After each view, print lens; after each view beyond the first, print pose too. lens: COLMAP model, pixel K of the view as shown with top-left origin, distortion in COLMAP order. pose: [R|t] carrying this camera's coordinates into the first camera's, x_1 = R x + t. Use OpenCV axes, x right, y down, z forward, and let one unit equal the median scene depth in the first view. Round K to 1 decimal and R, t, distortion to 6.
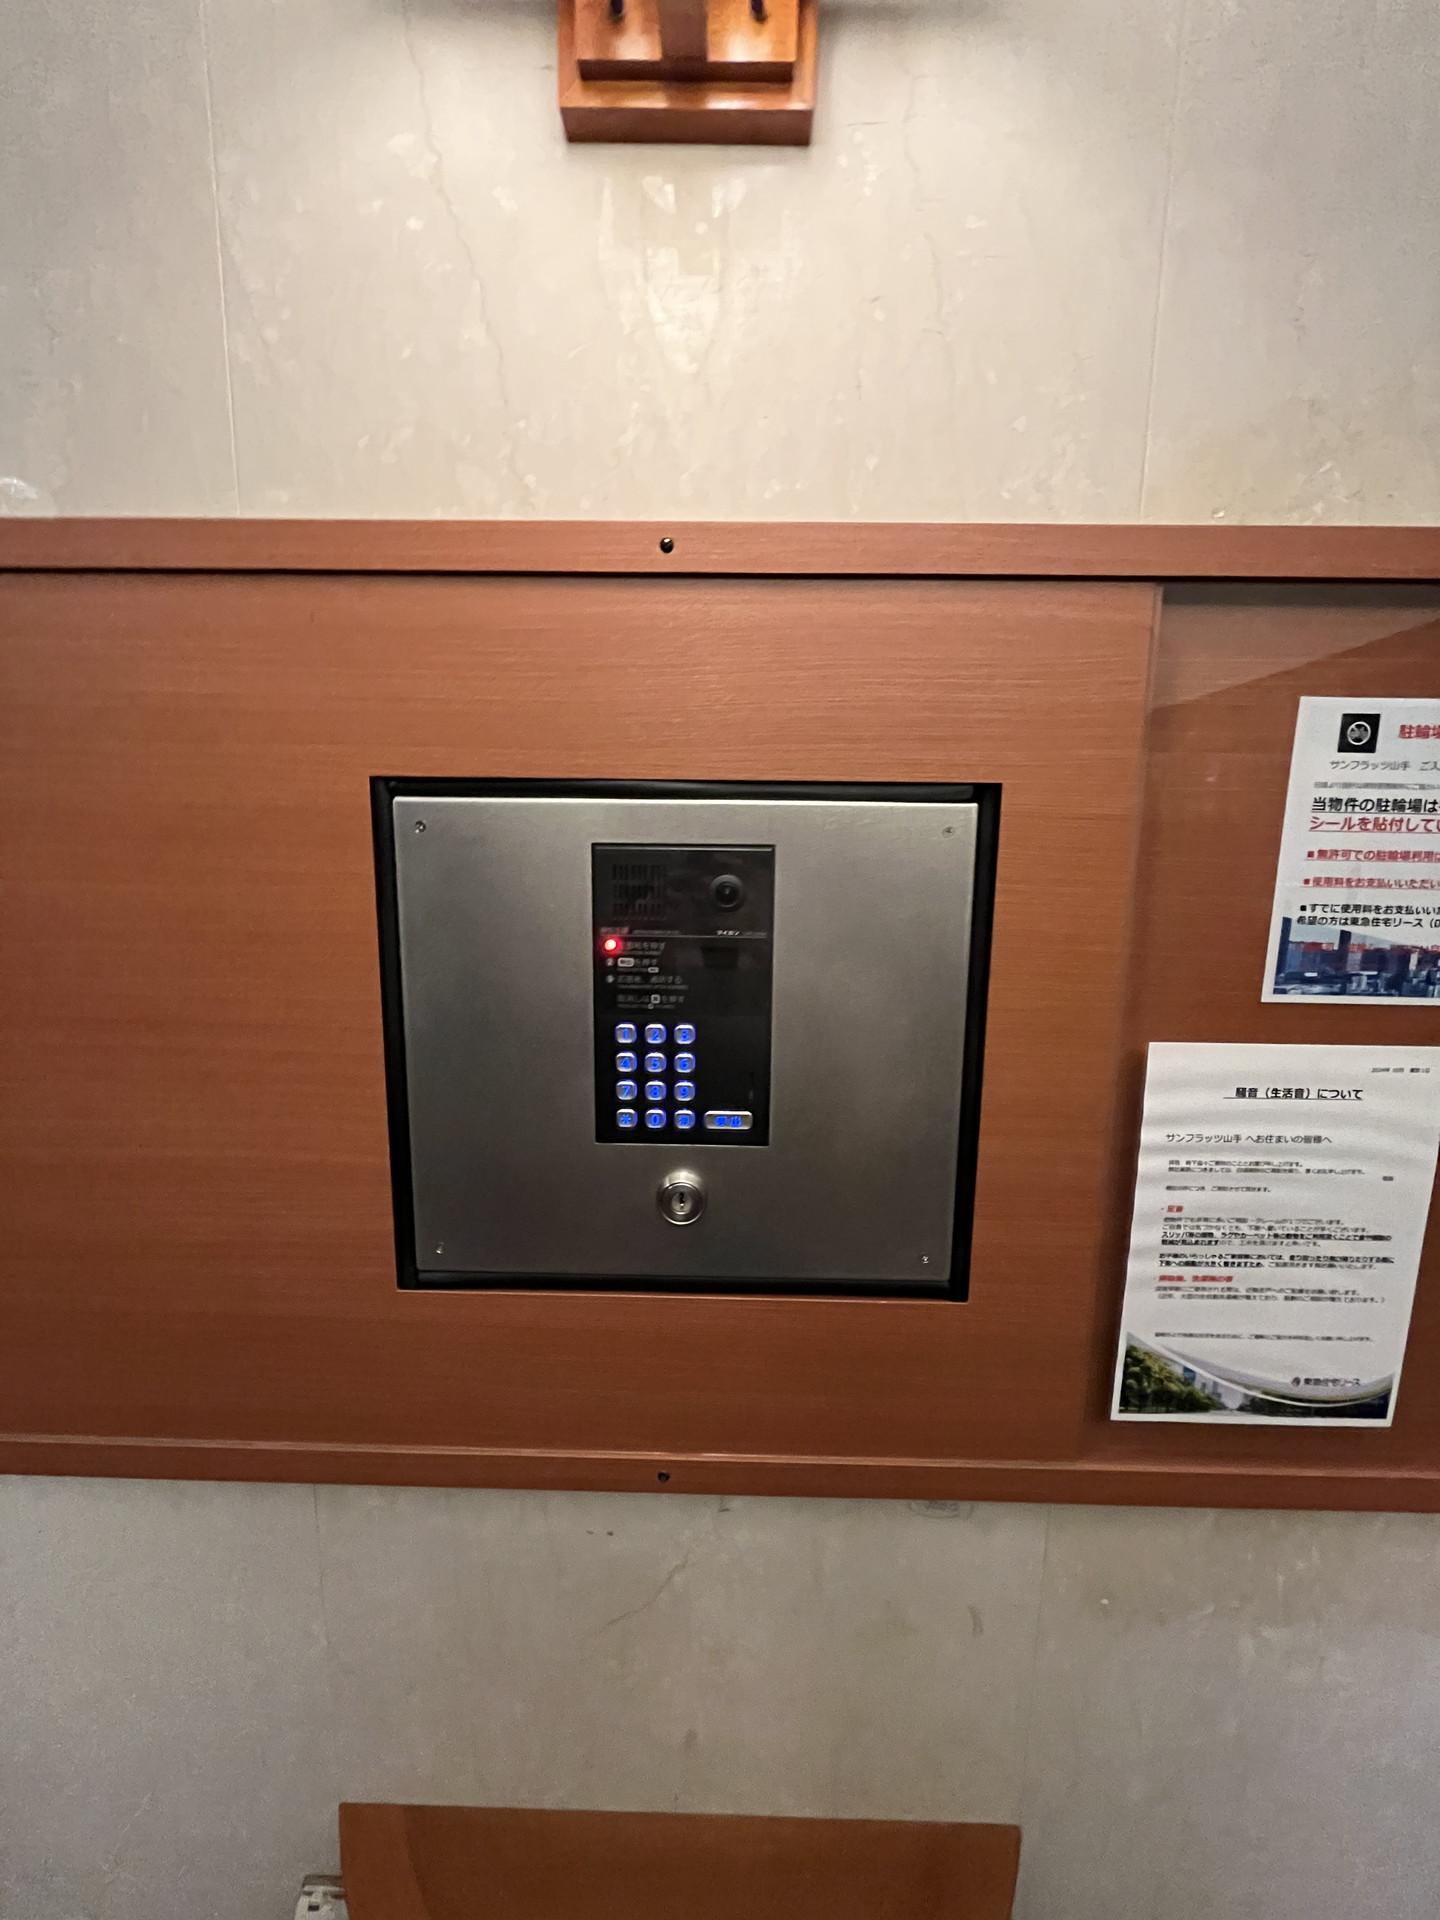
lens RADIAL K [[787.3, 0, 718.2], [0, 787.3, 967.2], [0, 0, 1]] dist [-0.003489, 0.000448]
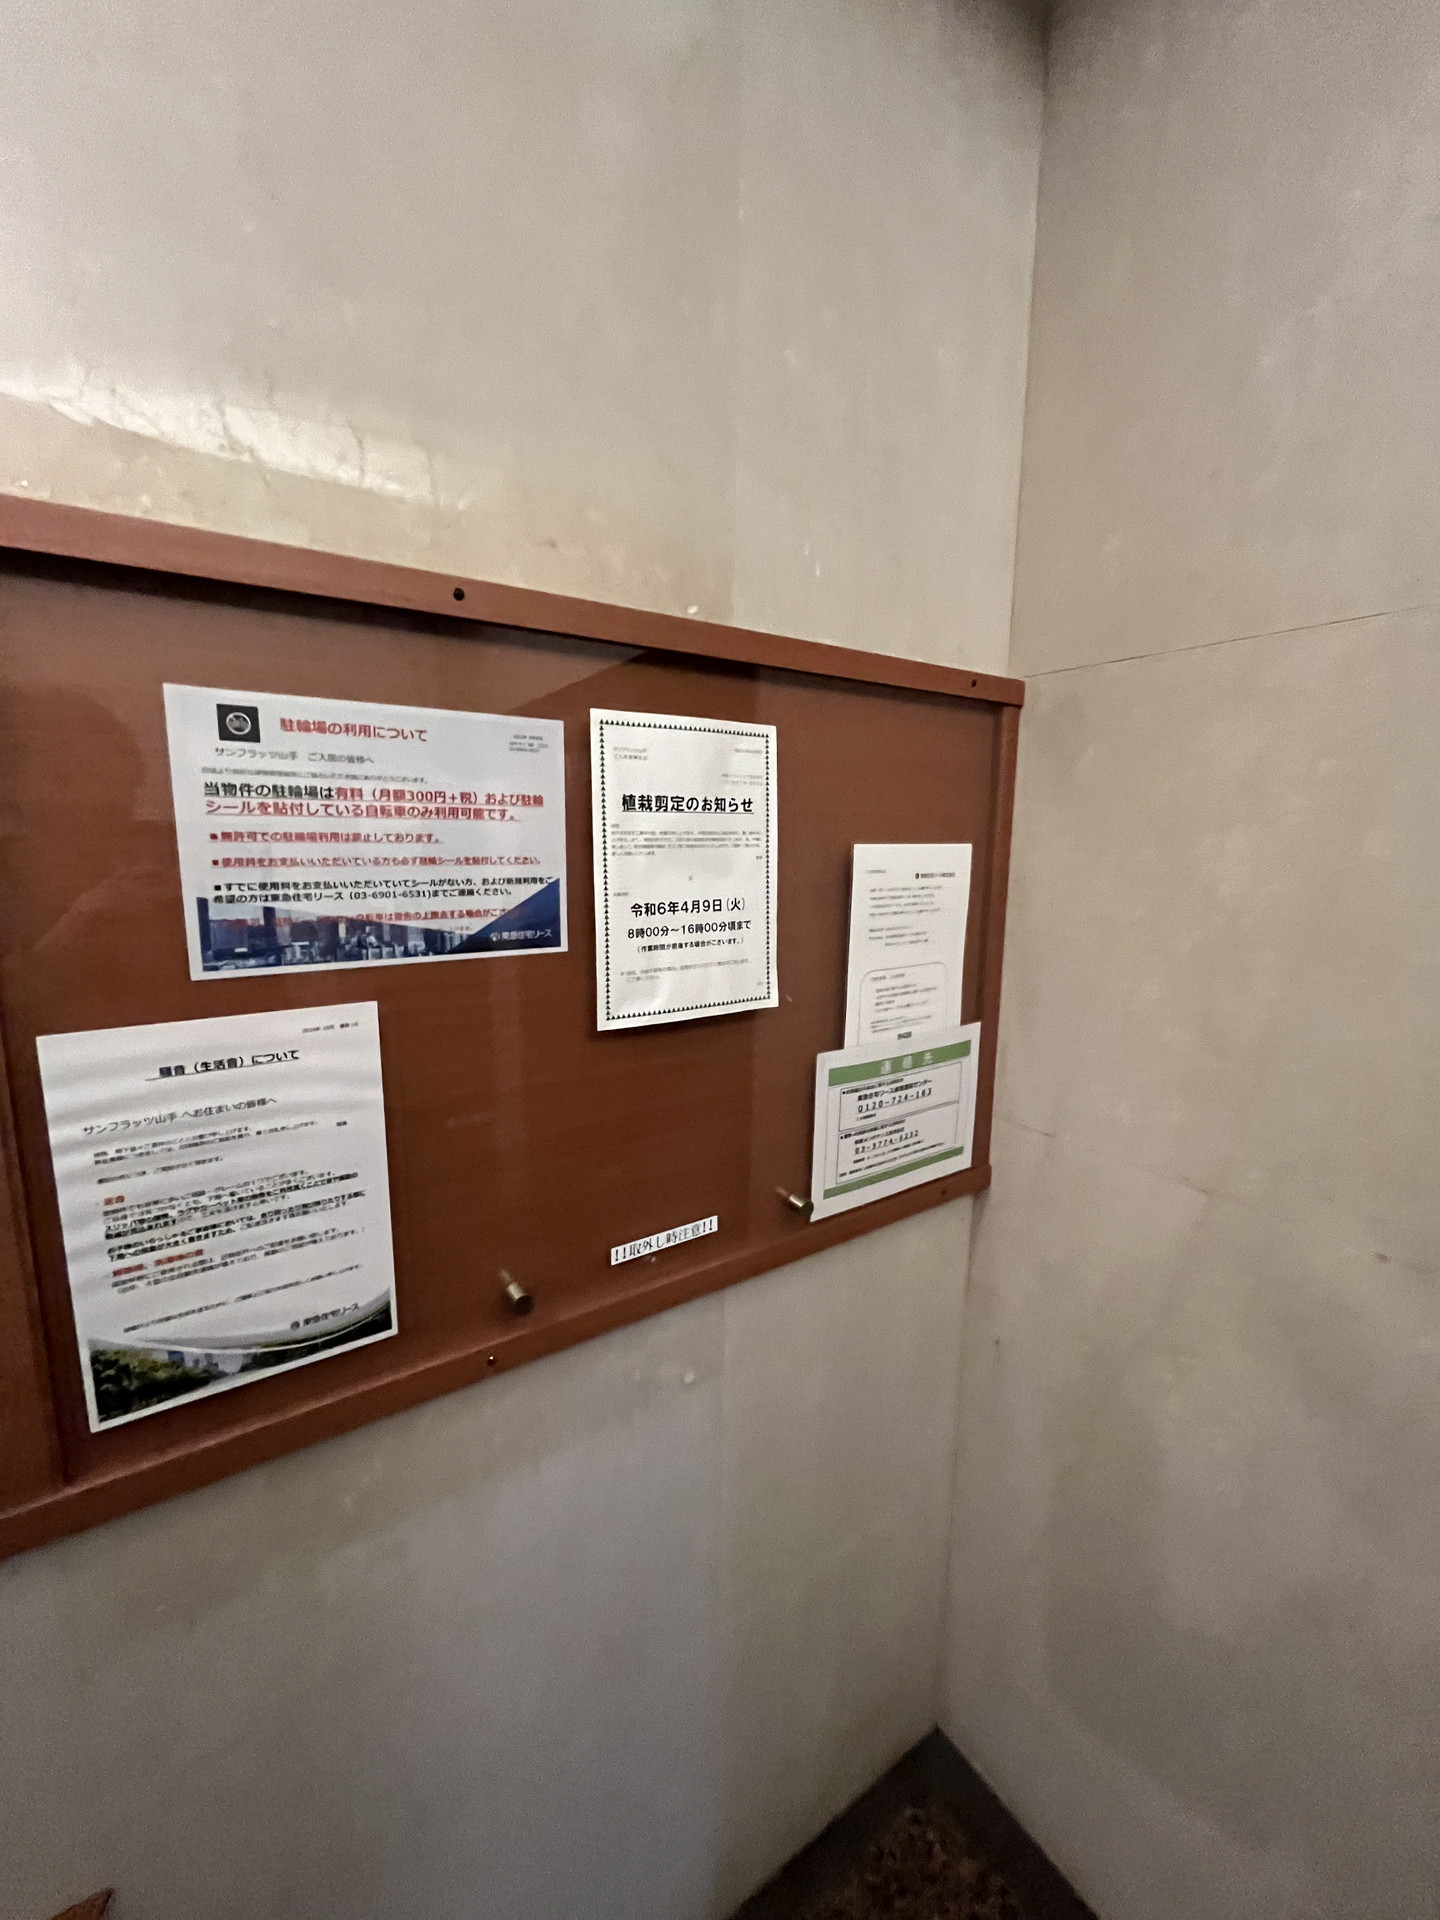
lens RADIAL K [[787.3, 0, 719.6], [0, 787.3, 956.4], [0, 0, 1]] dist [-0.003489, 0.000448]
pose [[0.816781, -0.095750, 0.568947, 0.676318], [0.090736, 0.995179, 0.037222, 0.037477], [-0.569768, 0.021222, 0.821532, -0.240666]]
